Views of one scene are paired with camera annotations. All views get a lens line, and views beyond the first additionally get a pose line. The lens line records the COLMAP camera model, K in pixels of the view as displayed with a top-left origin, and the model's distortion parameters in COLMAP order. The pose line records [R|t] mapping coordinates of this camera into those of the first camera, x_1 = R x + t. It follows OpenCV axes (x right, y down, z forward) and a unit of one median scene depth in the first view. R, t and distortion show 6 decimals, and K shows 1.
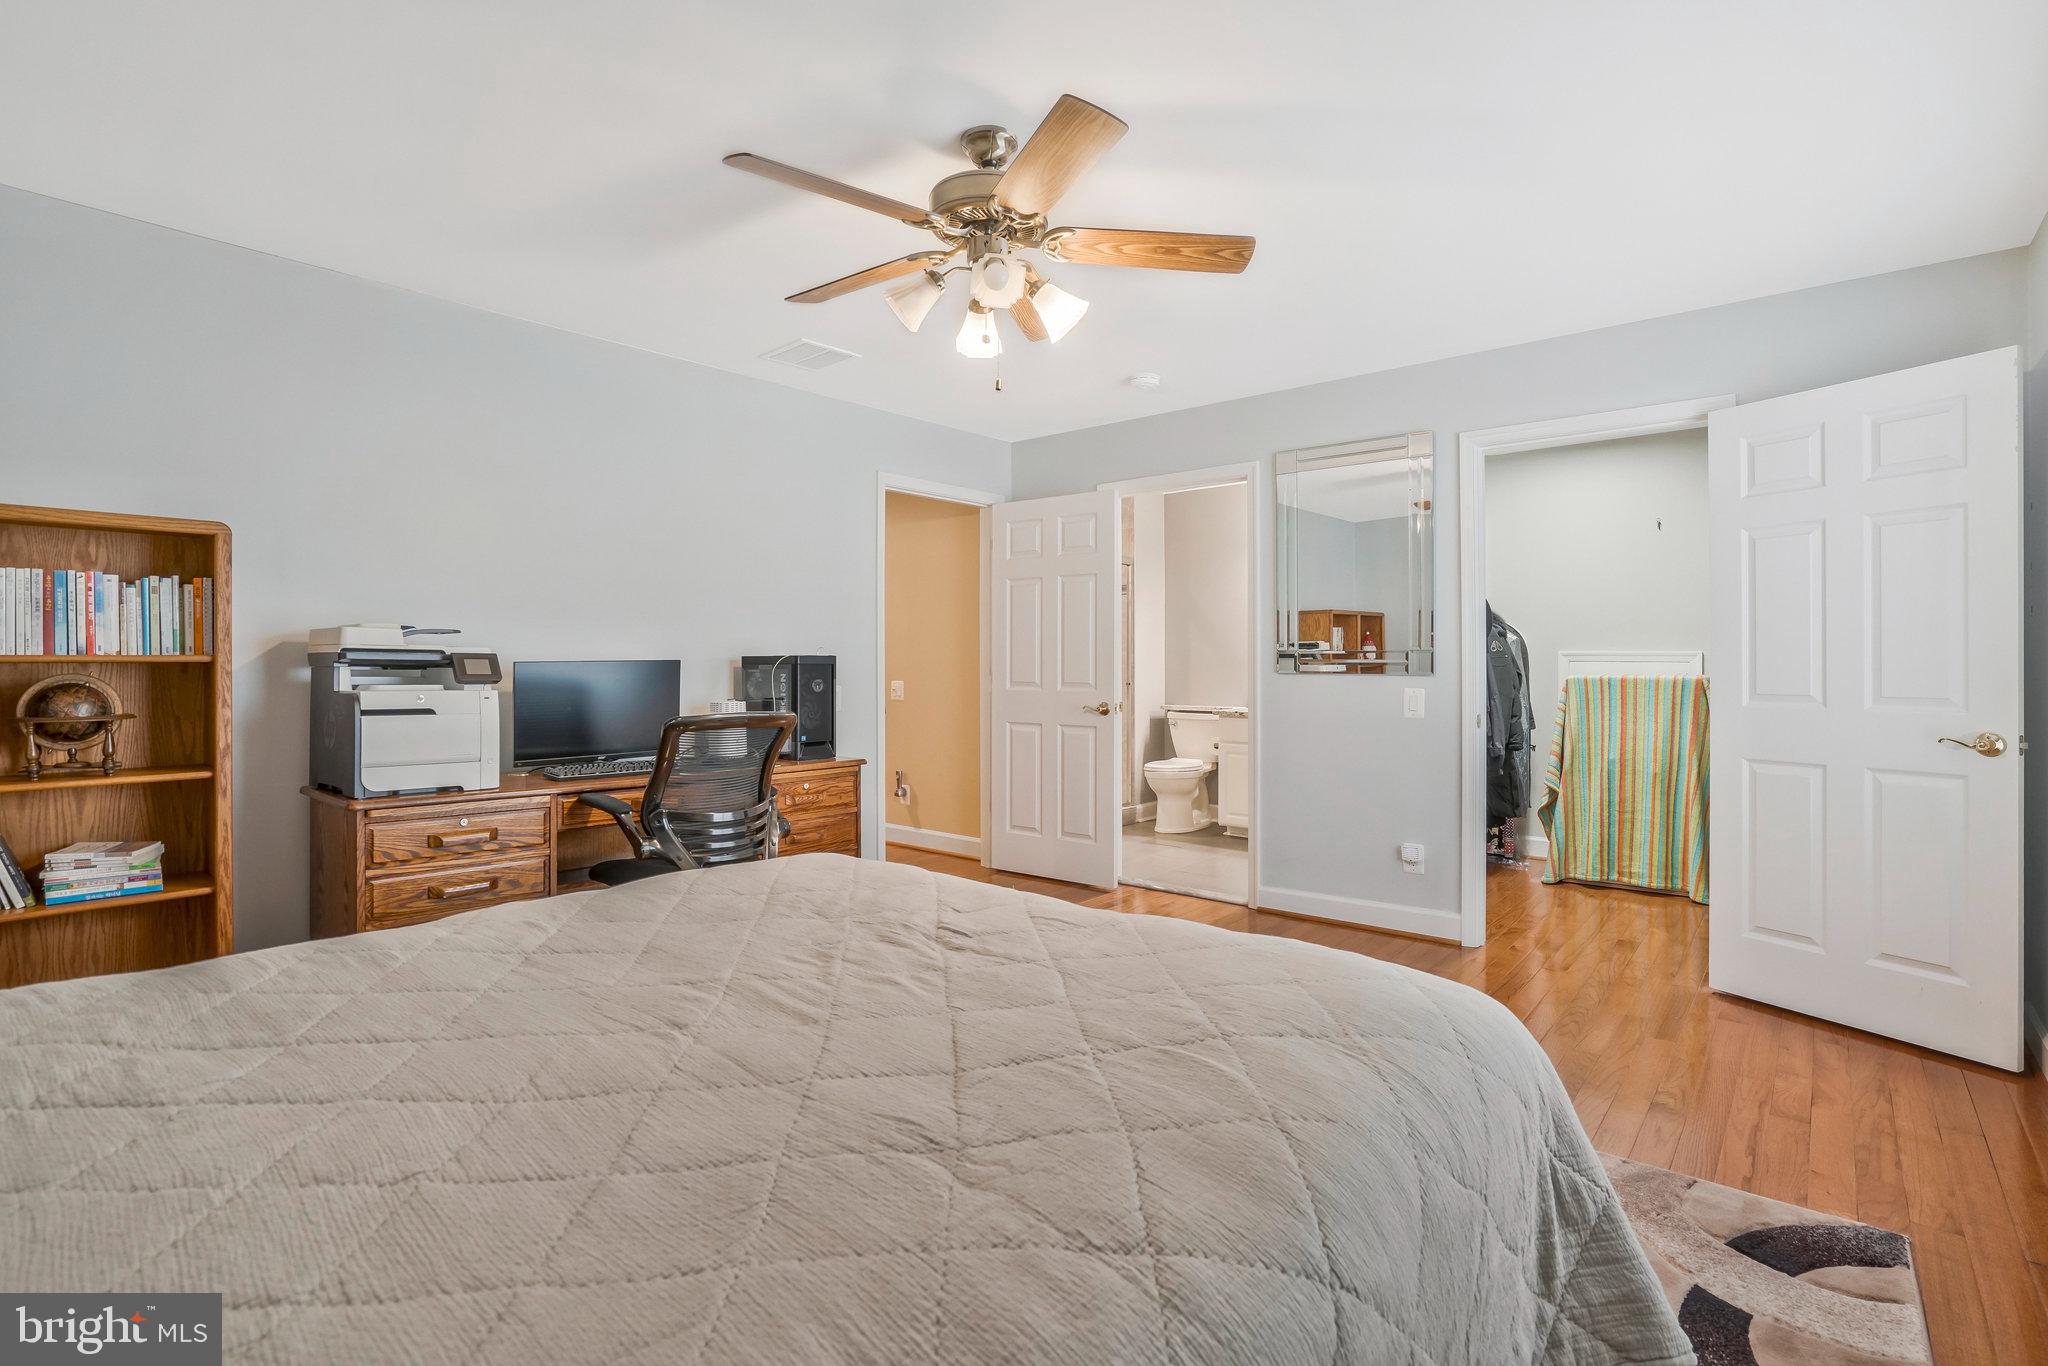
lens RADIAL K [[981.7, 0, 1024.0], [0, 981.7, 683.0], [0, 0, 1]] dist [-0.001087, -0.000187]
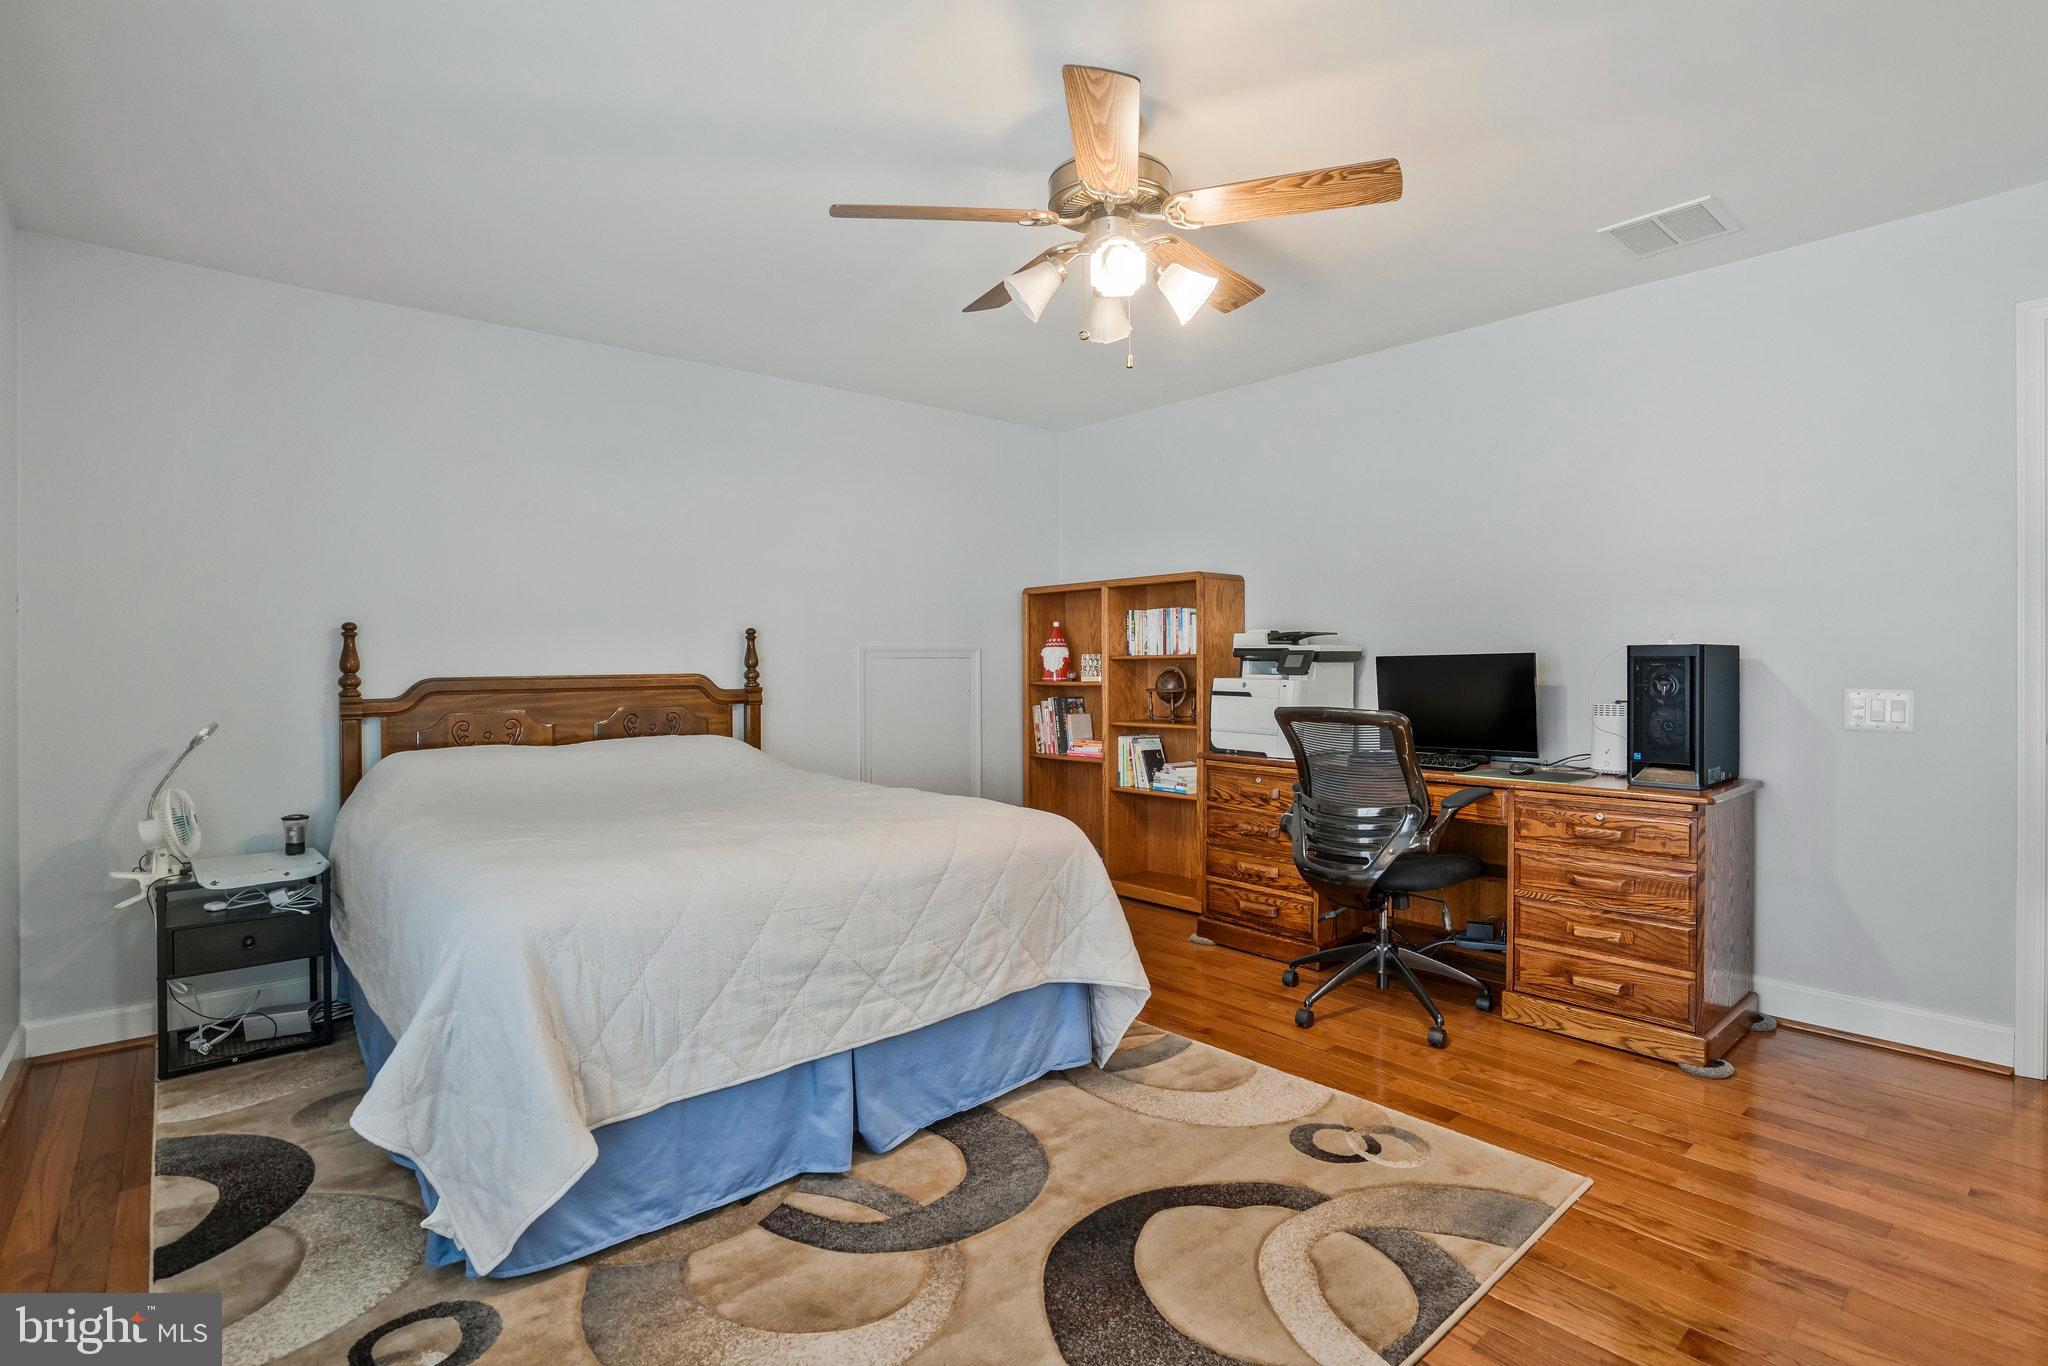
lens RADIAL K [[981.7, 0, 1024.0], [0, 981.7, 683.0], [0, 0, 1]] dist [-0.001087, -0.000187]
pose [[-0.117750, 0.019102, -0.992859, 0.755592], [-0.013471, 0.999692, 0.020831, -0.010799], [0.992952, 0.015828, -0.117457, 0.832180]]
